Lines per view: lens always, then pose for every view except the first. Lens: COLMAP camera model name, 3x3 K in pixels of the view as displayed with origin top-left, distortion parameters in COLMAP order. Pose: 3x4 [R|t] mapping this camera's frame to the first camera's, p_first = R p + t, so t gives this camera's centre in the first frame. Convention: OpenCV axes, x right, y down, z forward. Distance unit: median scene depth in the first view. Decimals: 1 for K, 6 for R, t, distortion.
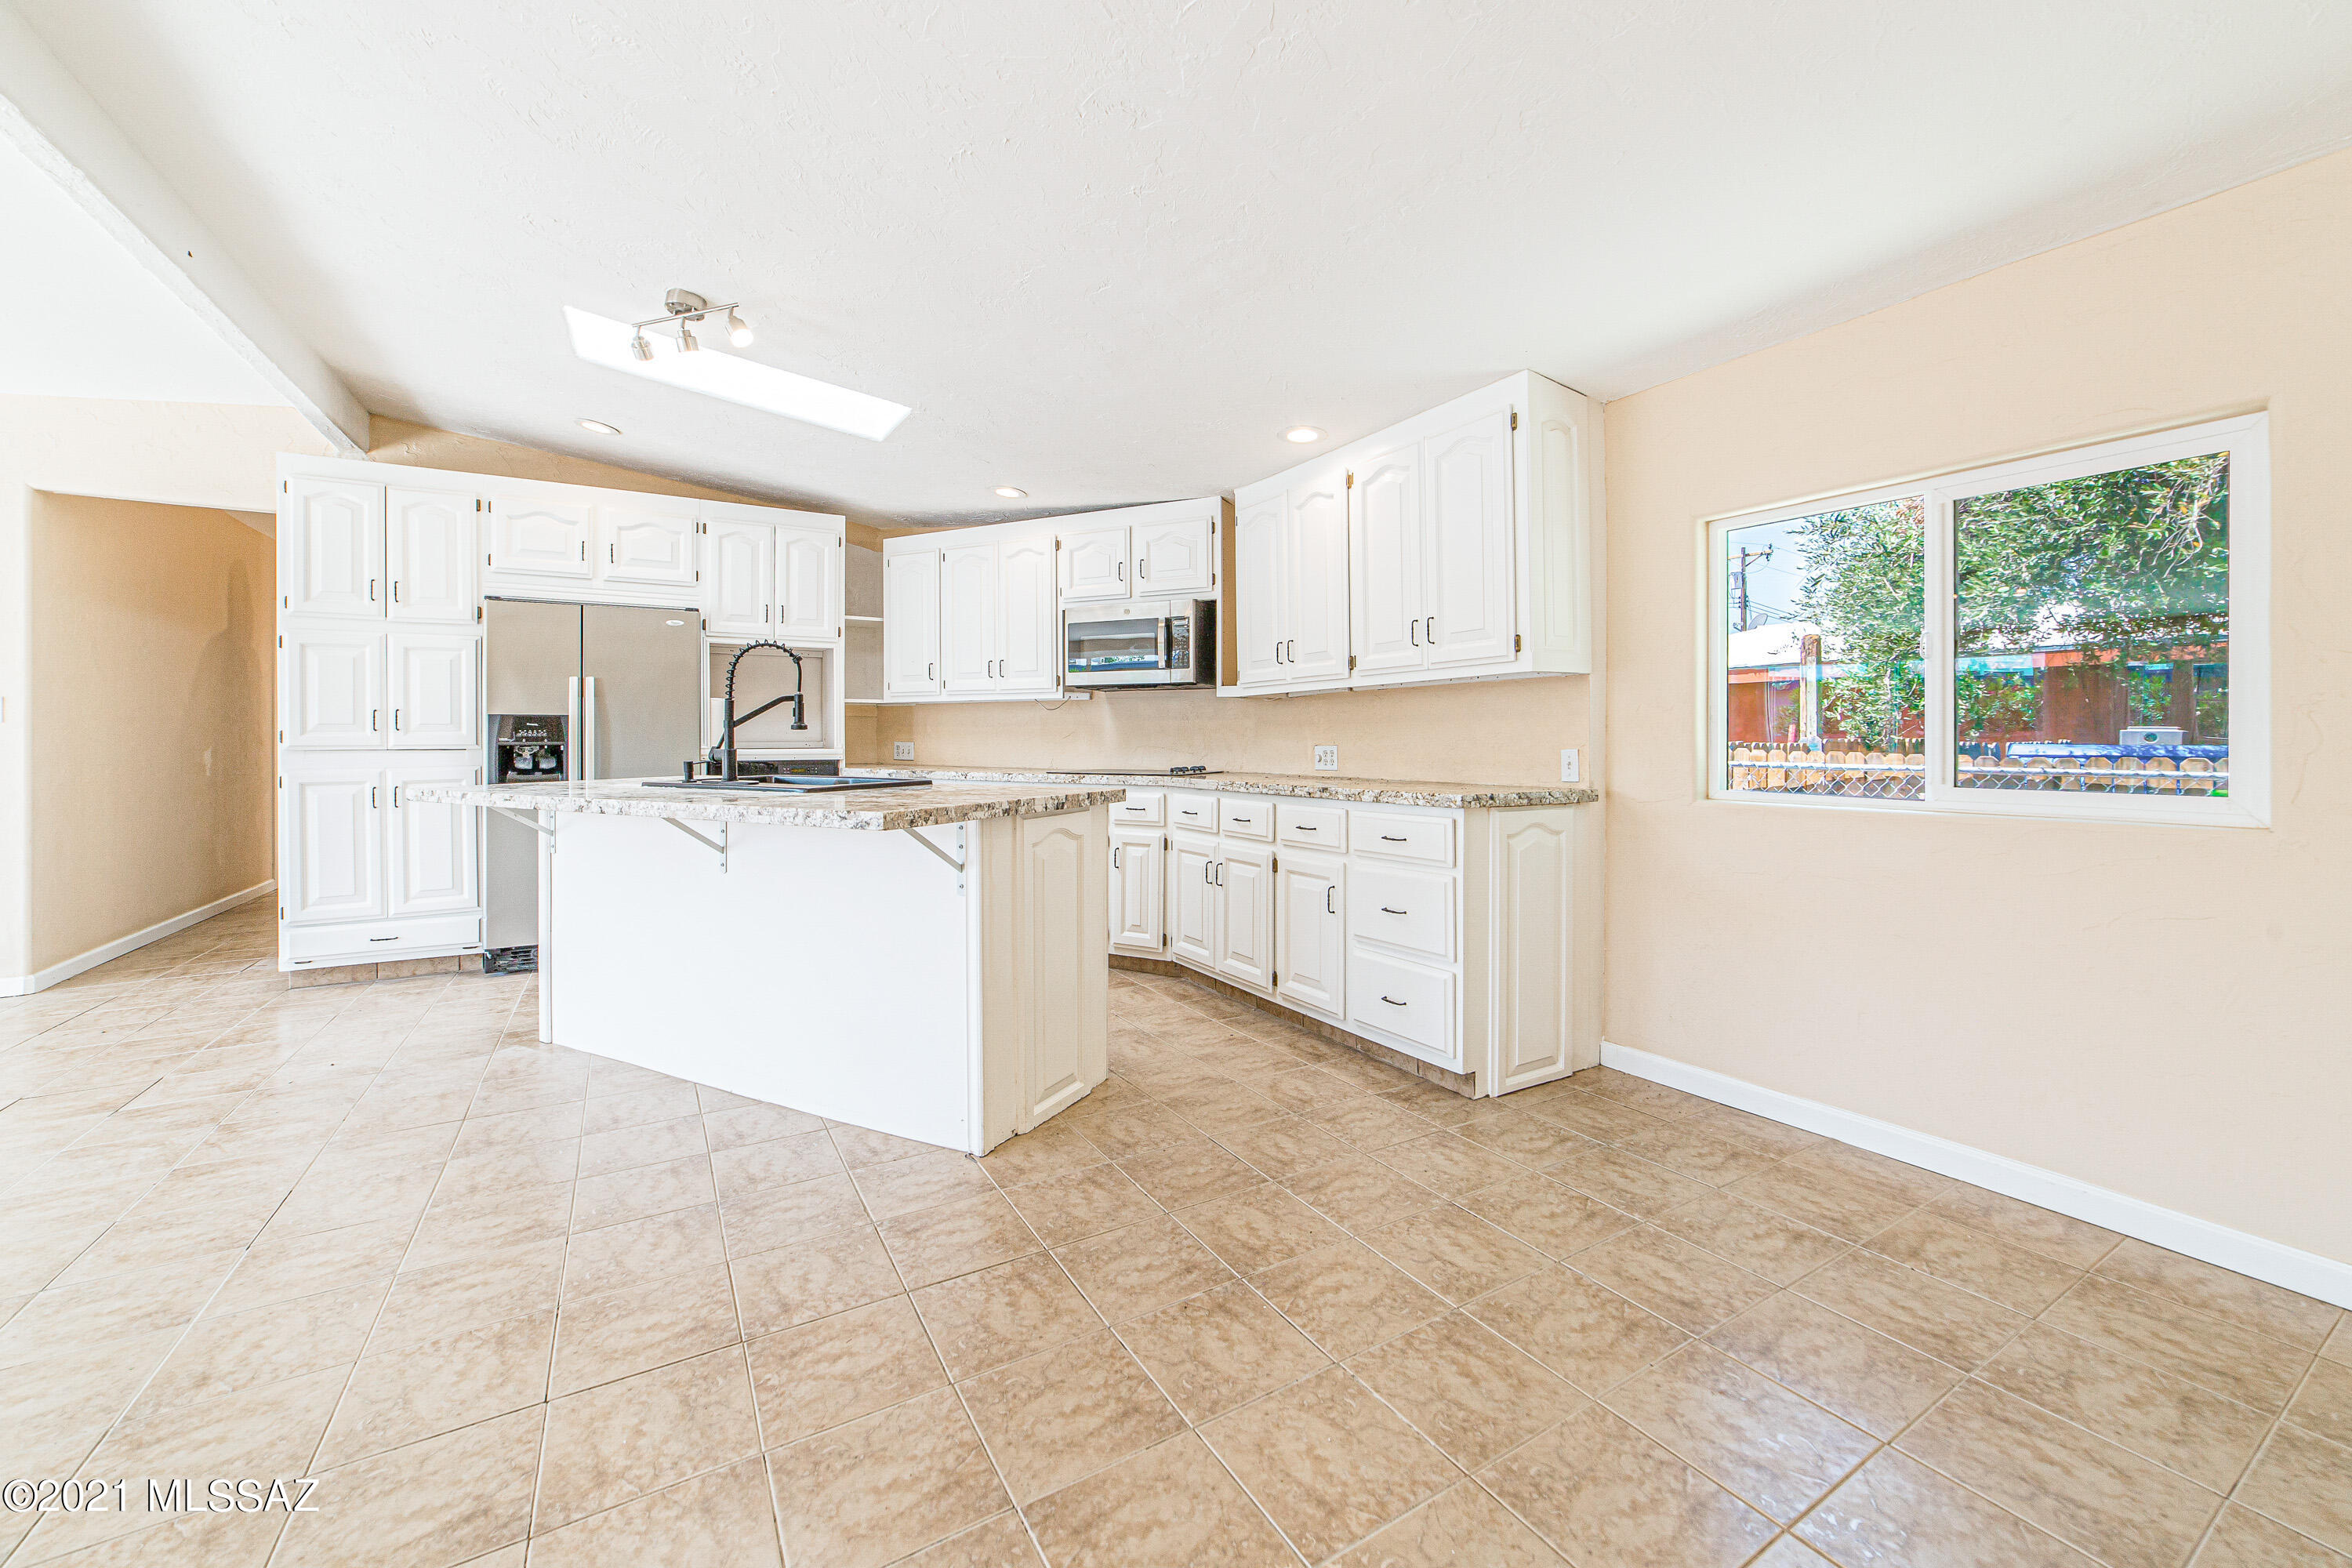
lens RADIAL K [[925.2, 0, 1167.2], [0, 925.2, 739.1], [0, 0, 1]] dist [-0.008958, 0.000723]
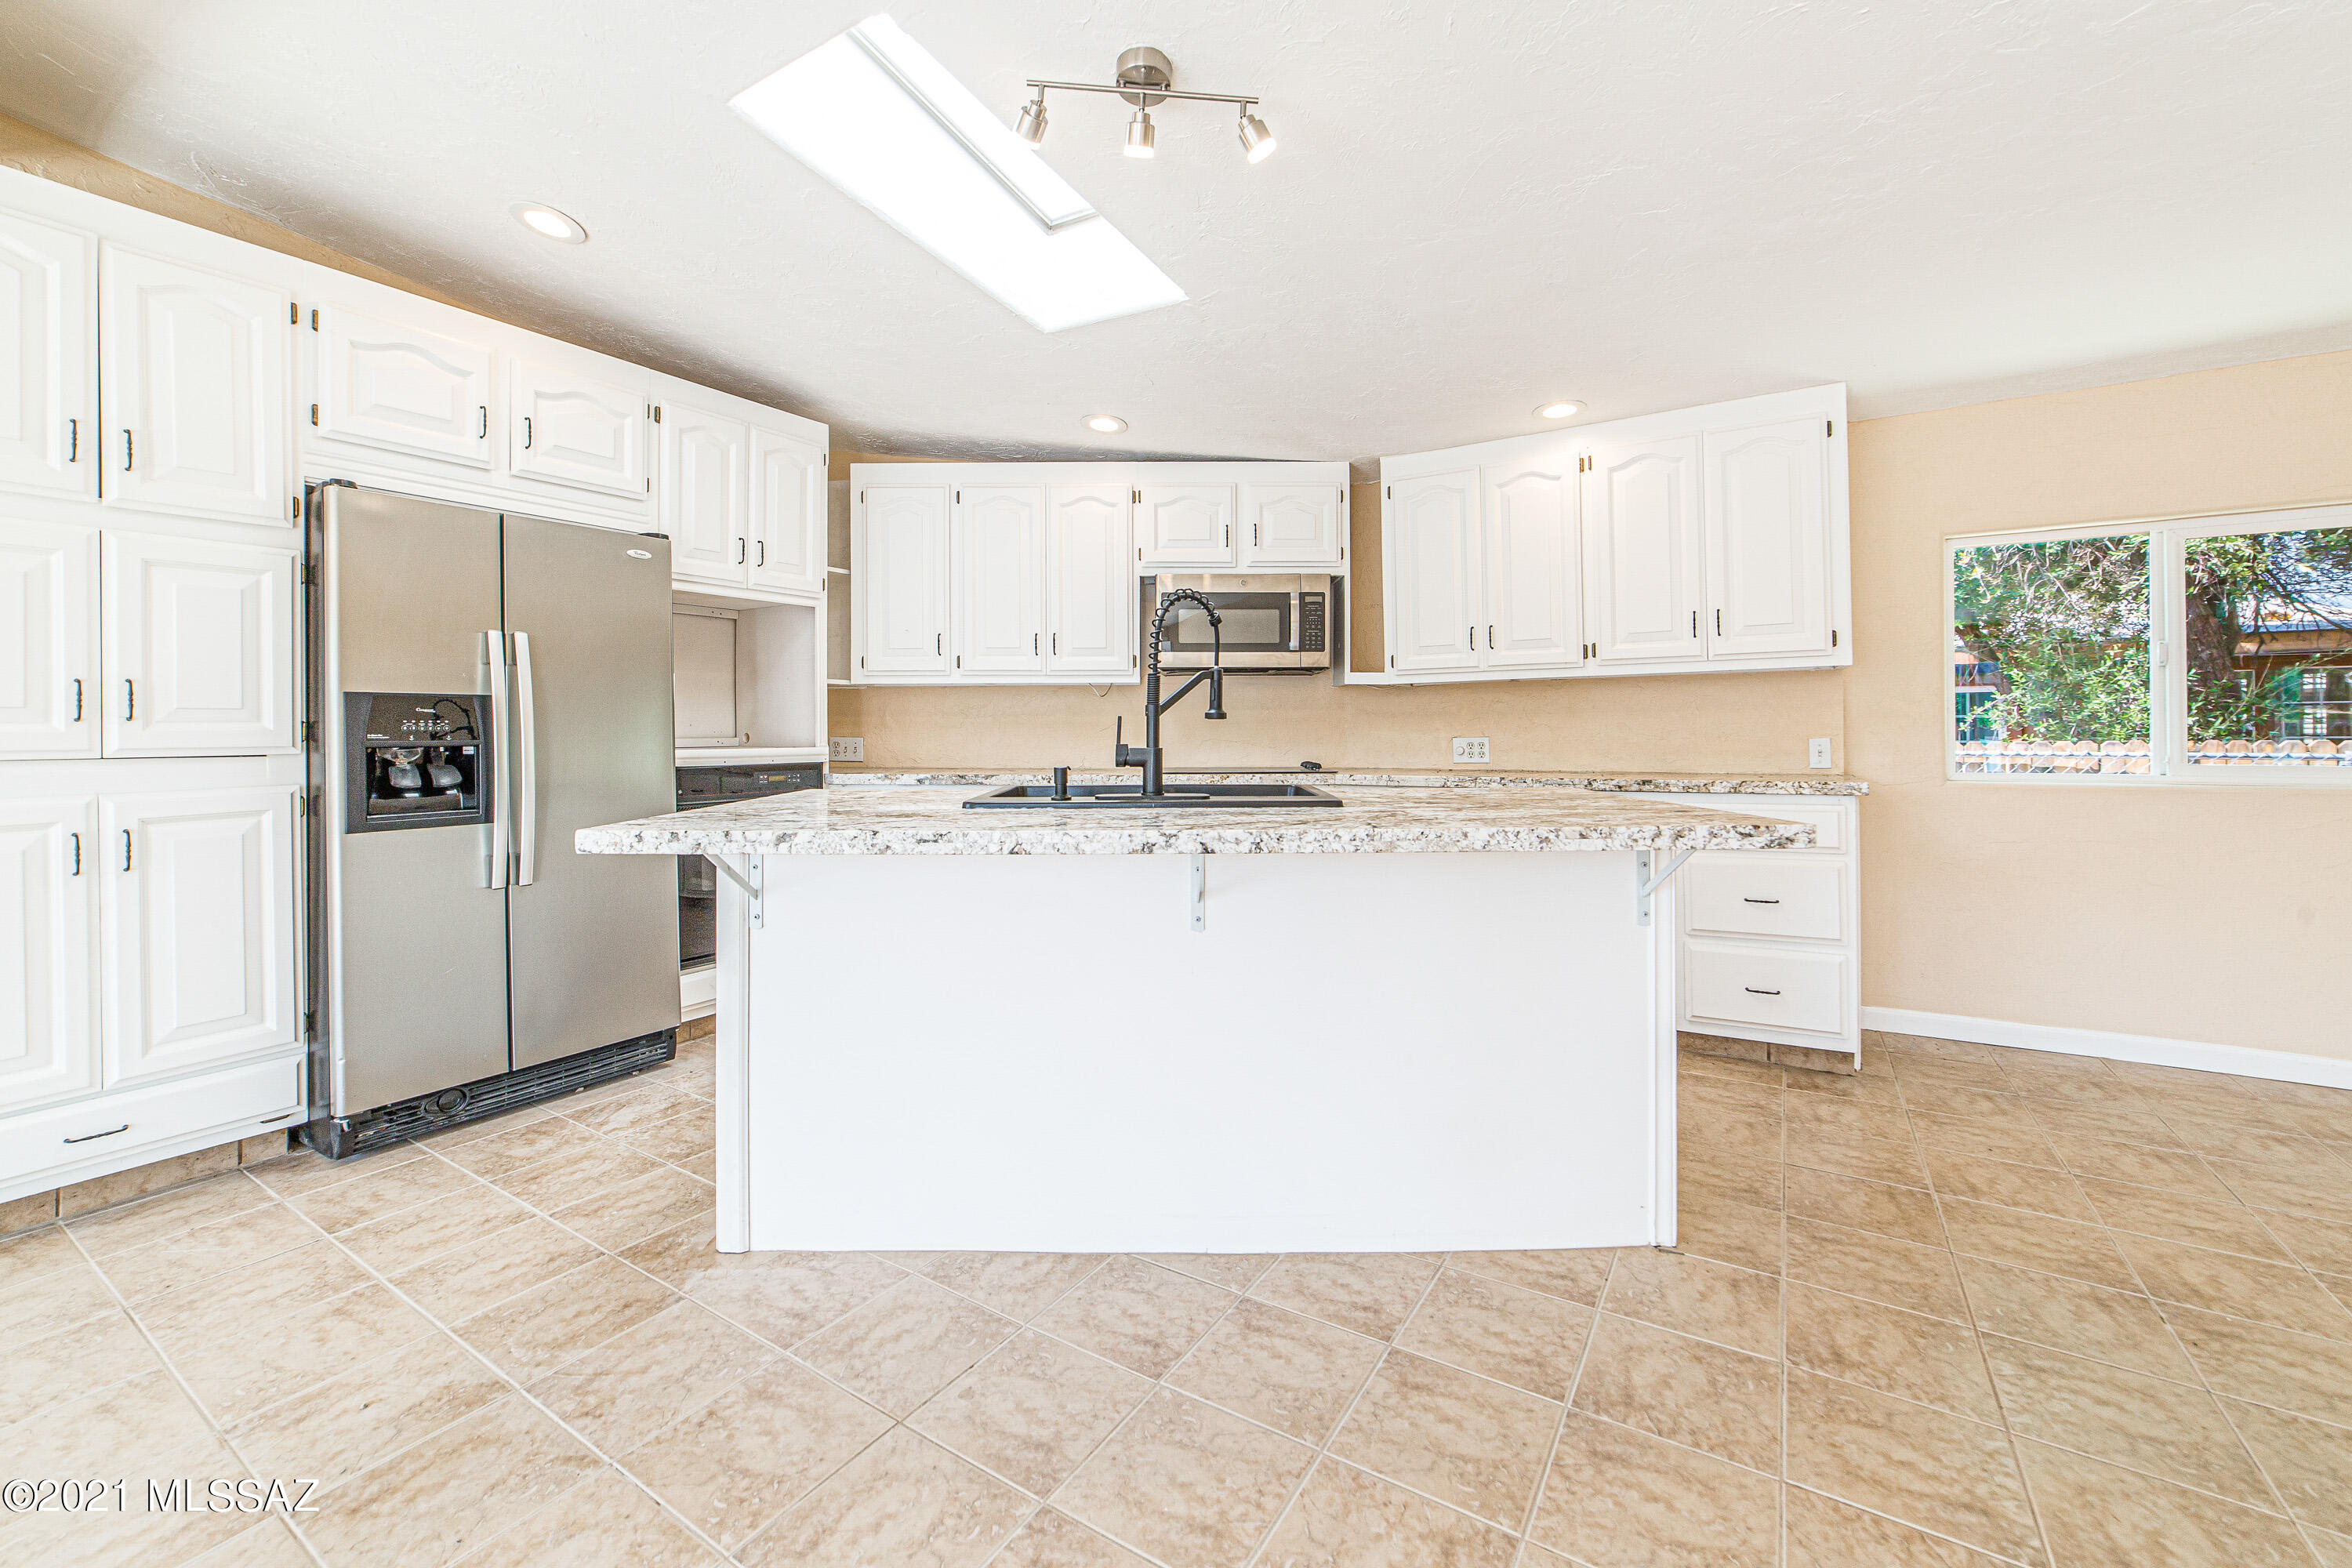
lens RADIAL K [[957.1, 0, 1169.5], [0, 957.1, 732.0], [0, 0, 1]] dist [-0.022746, 0.008396]
pose [[0.889887, -0.004495, 0.456158, -0.596323], [0.004612, 0.999989, 0.000855, -0.000782], [-0.456157, 0.001343, 0.889898, 0.283812]]
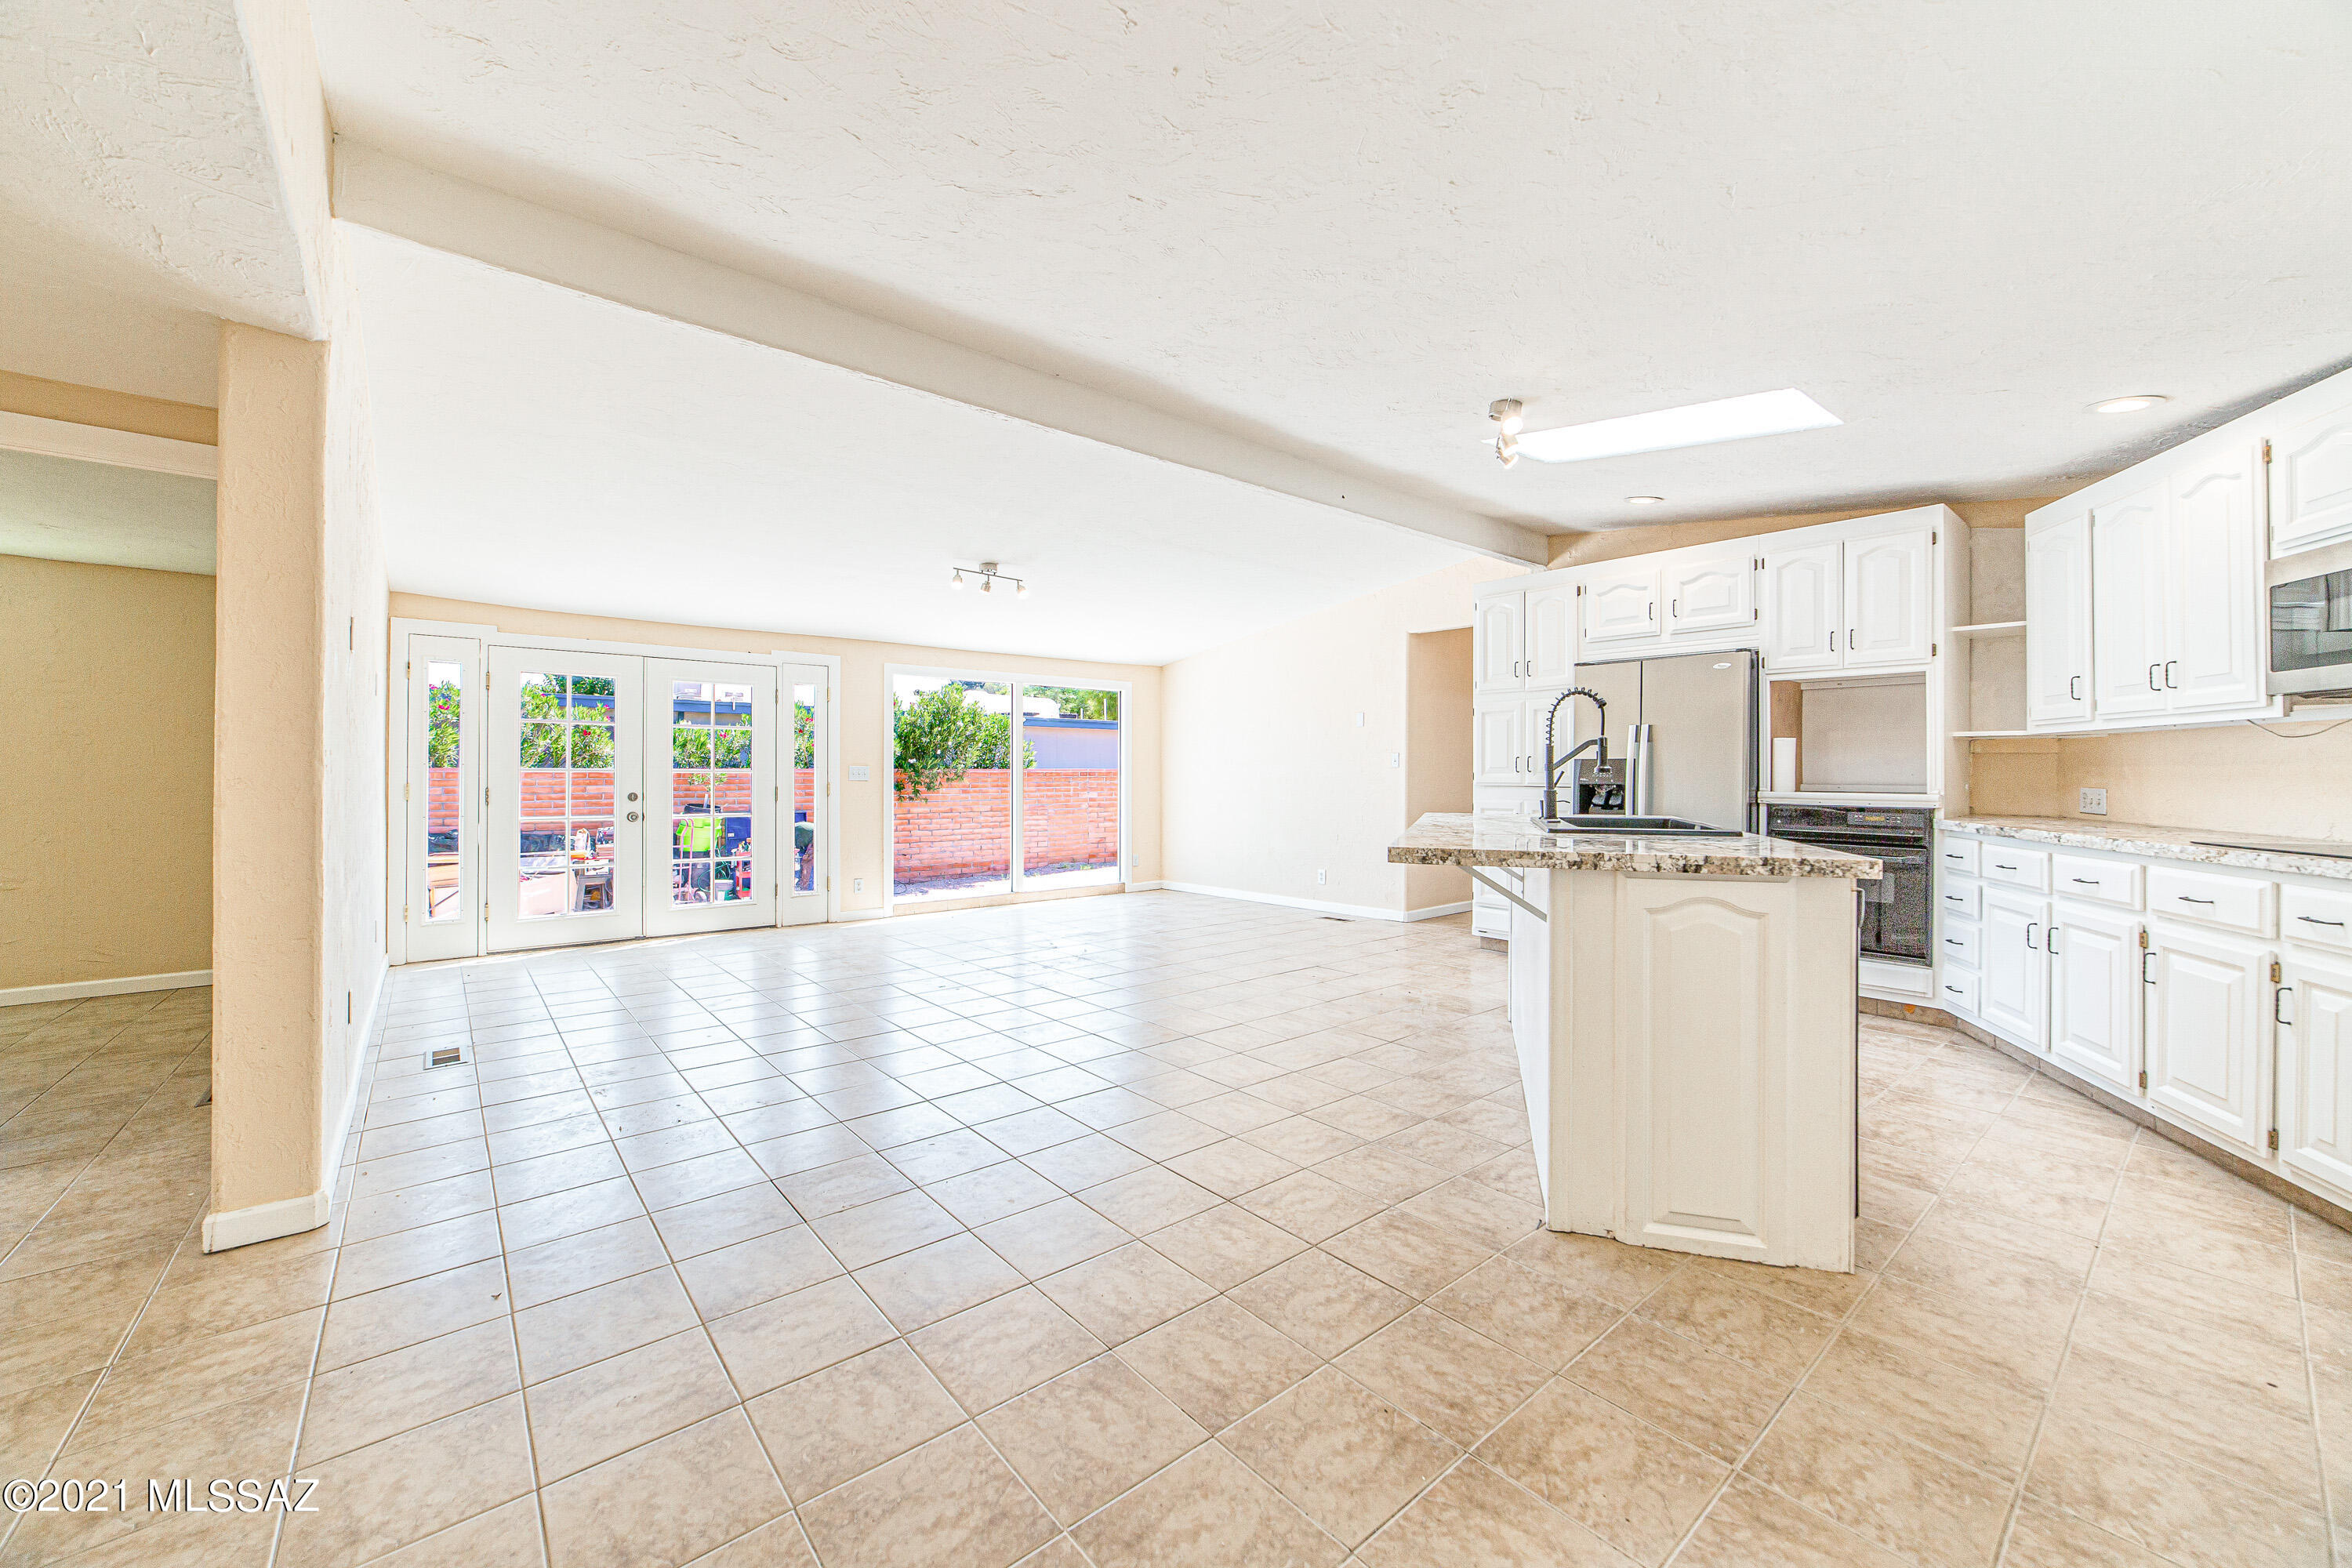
lens RADIAL K [[897.3, 0, 1183.0], [0, 897.3, 764.7], [0, 0, 1]] dist [-0.018067, 0.007079]
pose [[0.175339, -0.006568, -0.984486, 0.384707], [-0.008118, 0.999934, -0.008117, -0.005214], [0.984475, 0.009415, 0.175274, 0.290335]]
